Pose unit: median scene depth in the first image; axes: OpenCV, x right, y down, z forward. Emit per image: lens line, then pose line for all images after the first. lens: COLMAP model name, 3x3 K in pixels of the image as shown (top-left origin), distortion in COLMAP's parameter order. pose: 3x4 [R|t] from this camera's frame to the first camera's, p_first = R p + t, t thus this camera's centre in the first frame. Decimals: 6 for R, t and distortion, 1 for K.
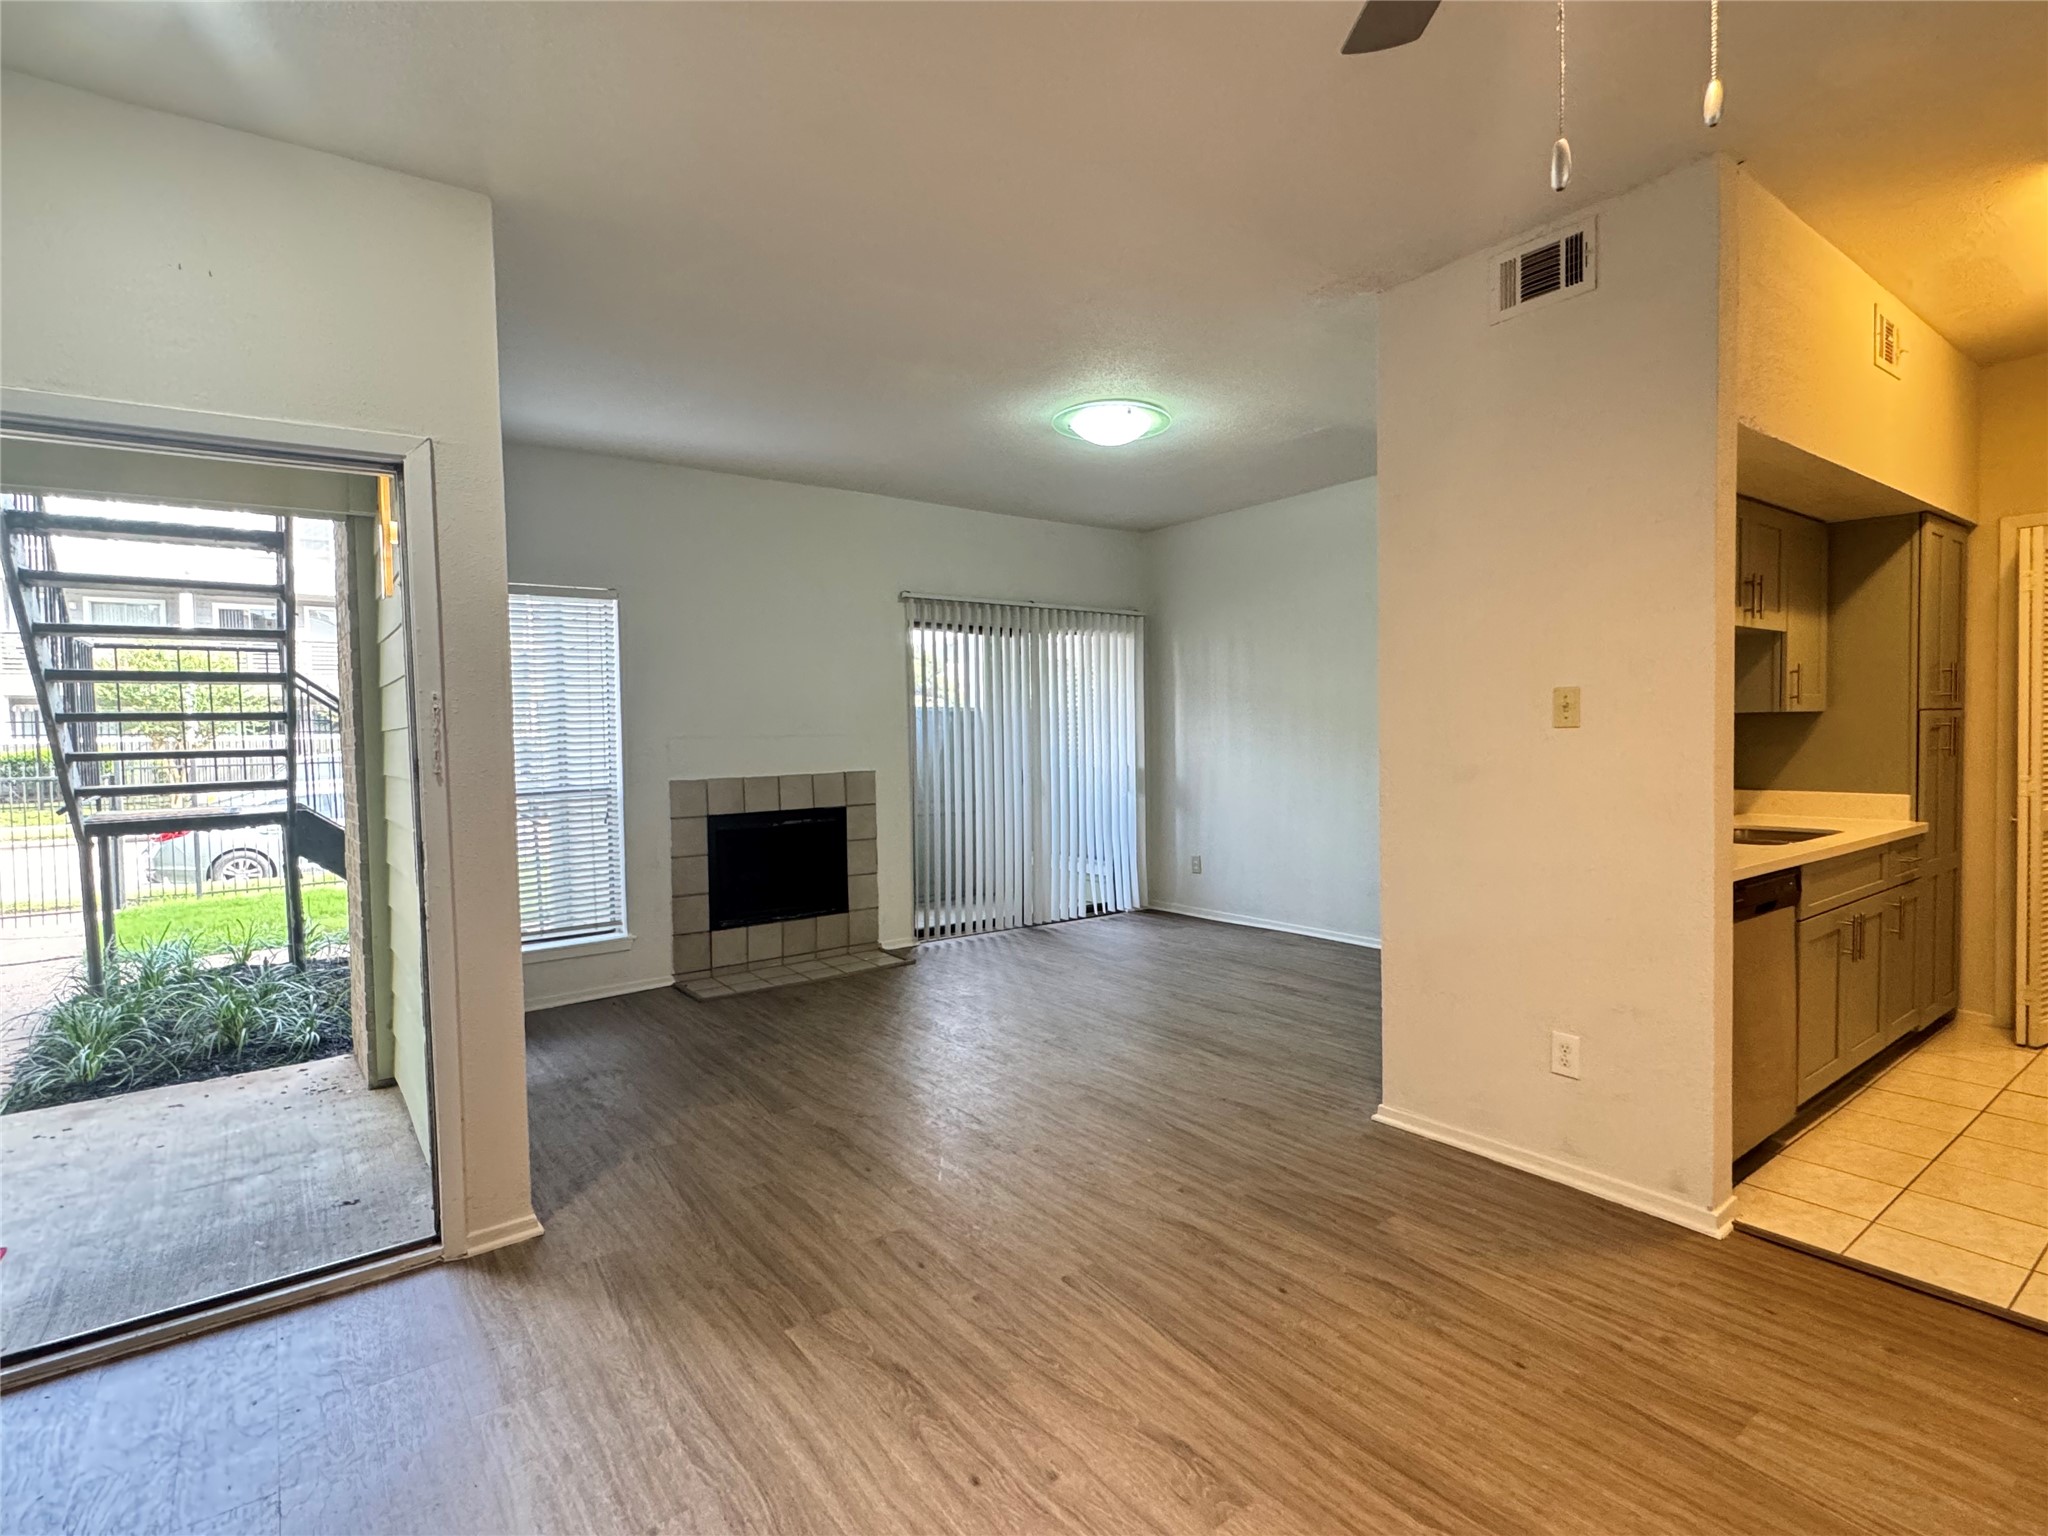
lens RADIAL K [[1013.4, 0, 1019.8], [0, 1013.4, 768.0], [0, 0, 1]] dist [-0.005622, 0.000036]
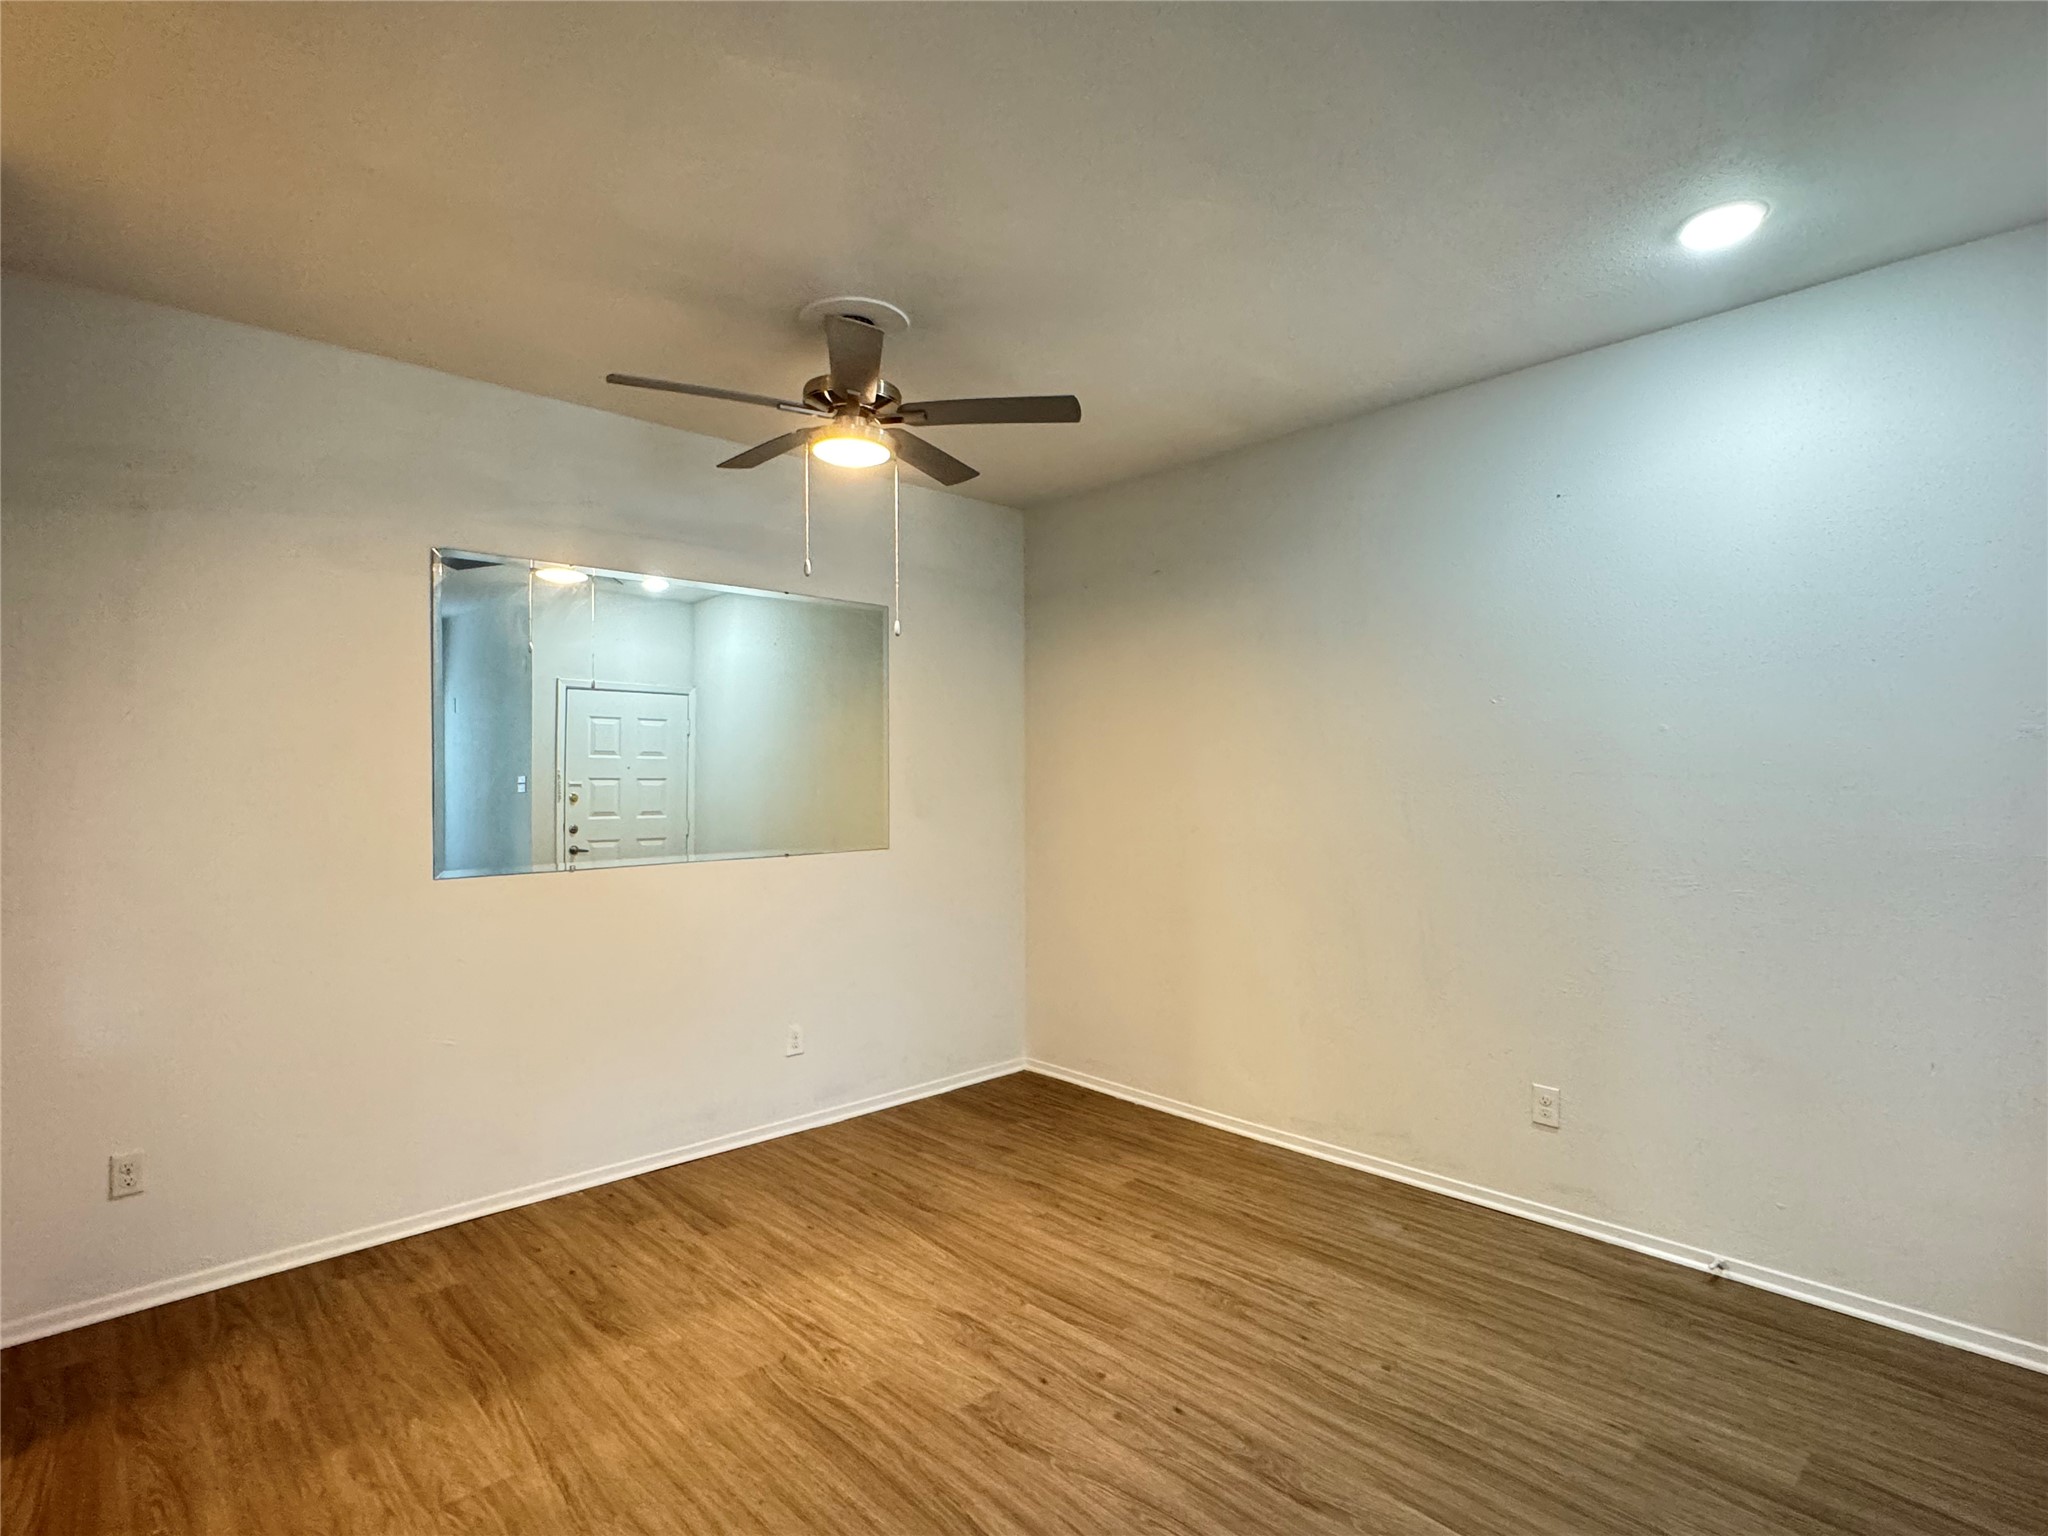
lens RADIAL K [[1013.4, 0, 1023.8], [0, 1013.4, 777.9], [0, 0, 1]] dist [-0.005622, 0.000036]
pose [[-0.992718, 0.022906, -0.118266, 0.176743], [0.017940, 0.998919, 0.042885, -0.087370], [0.119120, 0.040451, -0.992055, 1.399529]]
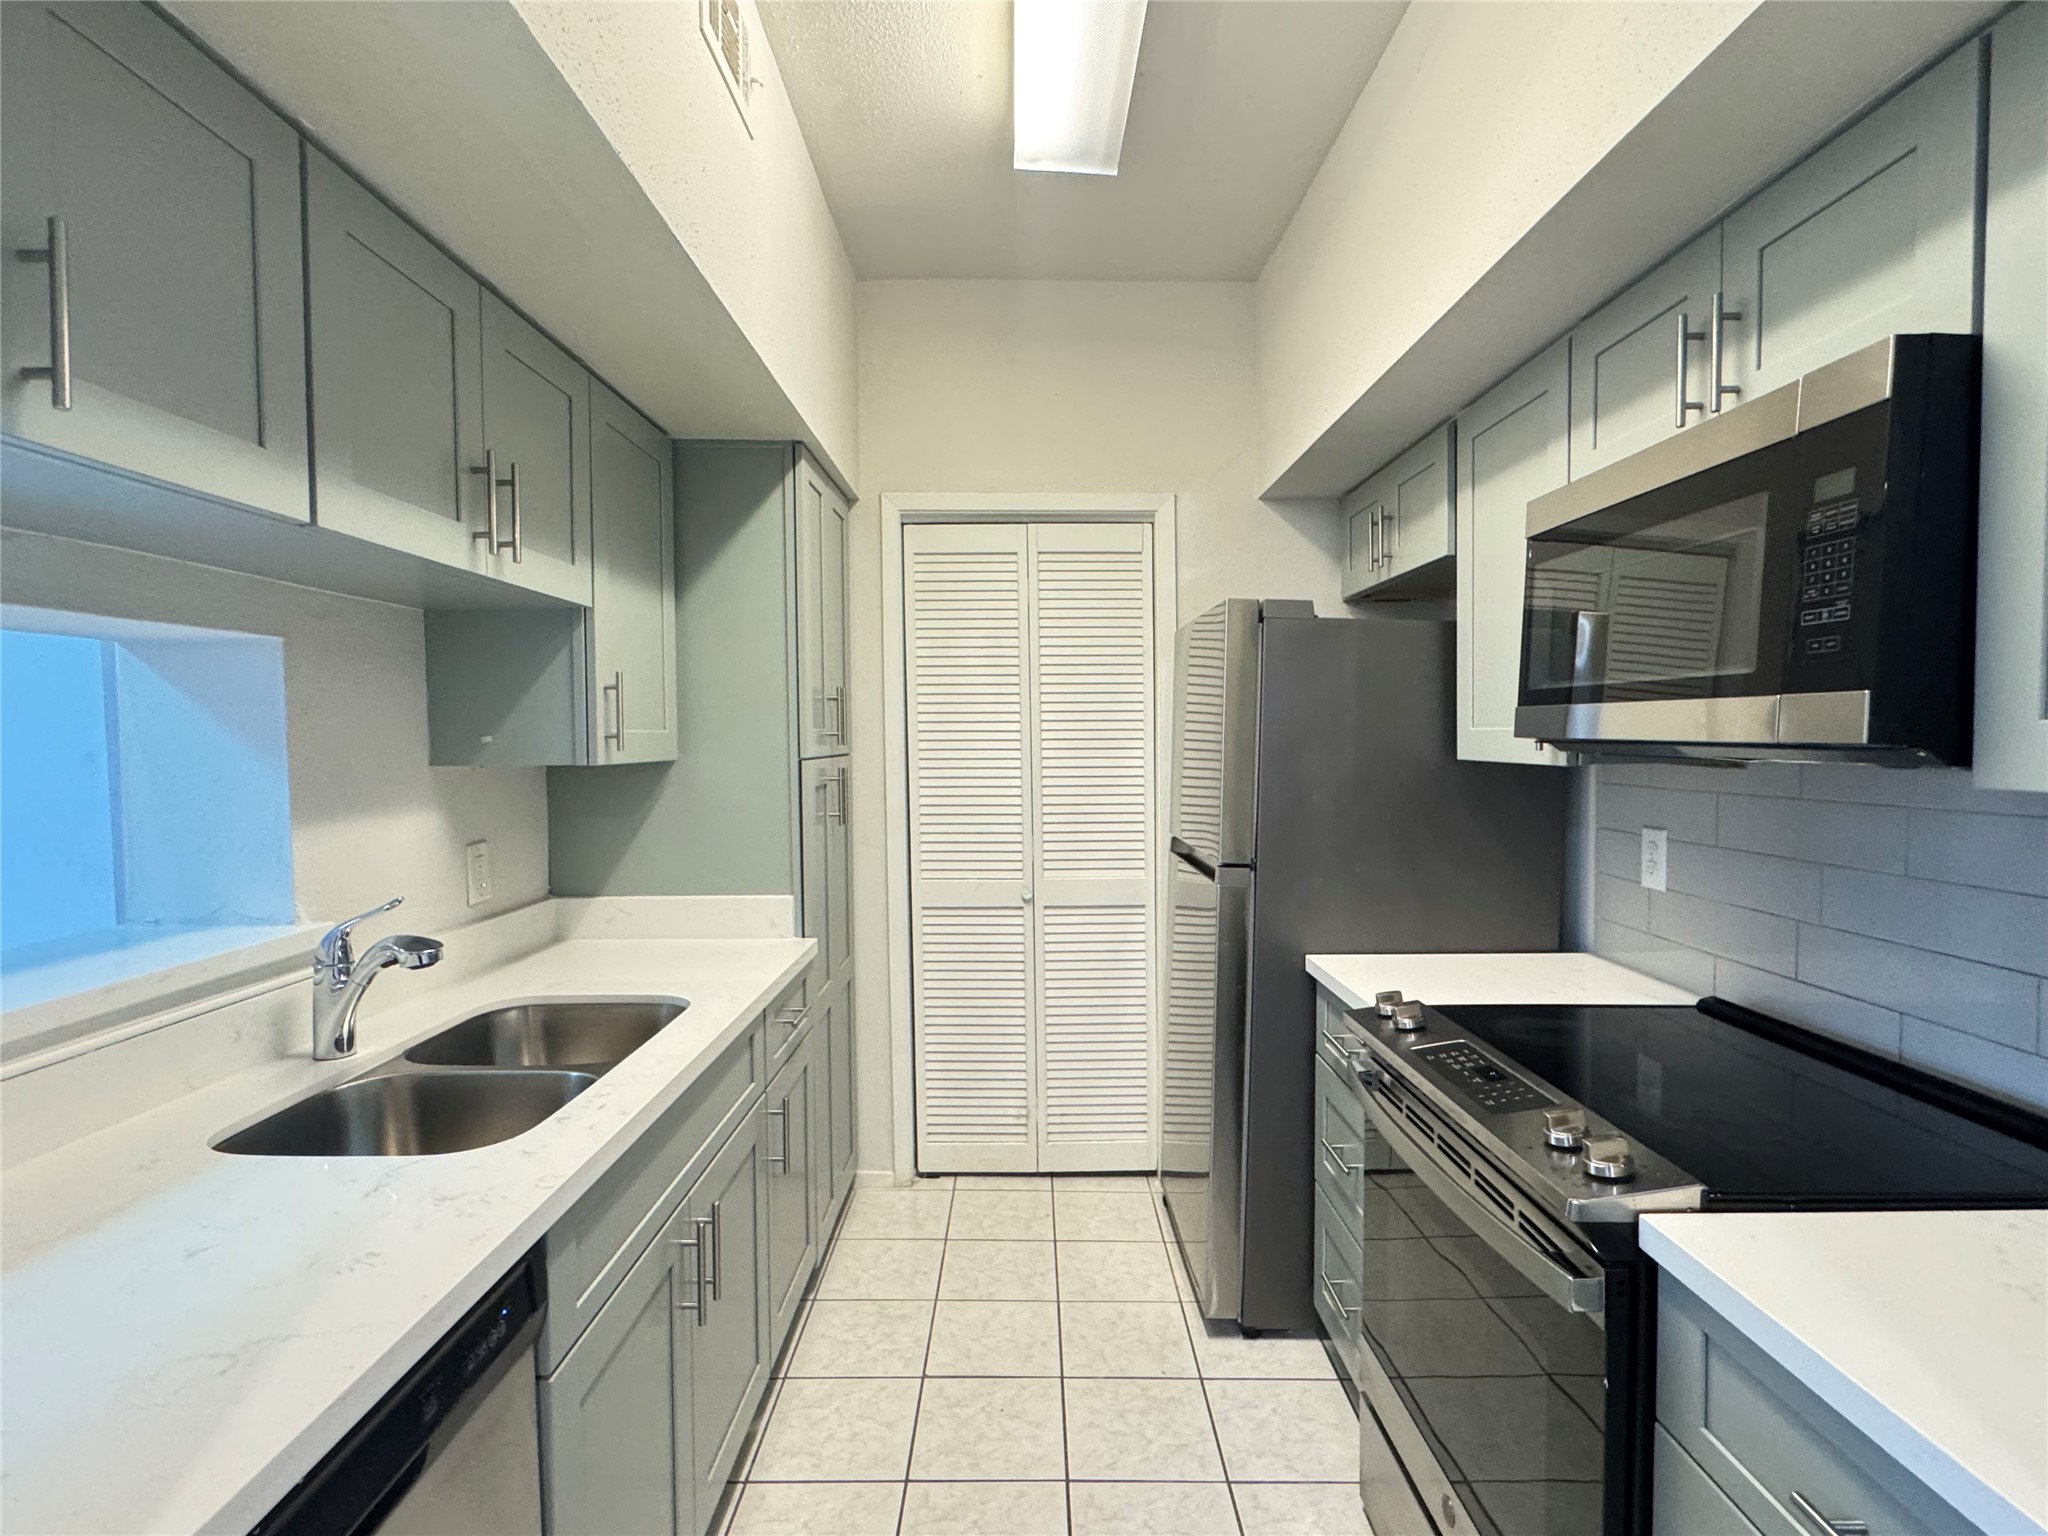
lens RADIAL K [[1013.4, 0, 1021.5], [0, 1013.4, 770.5], [0, 0, 1]] dist [-0.005622, 0.000036]
pose [[0.597263, -0.017030, 0.801865, 0.644047], [0.029202, 0.999573, -0.000522, -0.063786], [-0.801514, 0.023728, 0.597505, 0.706888]]
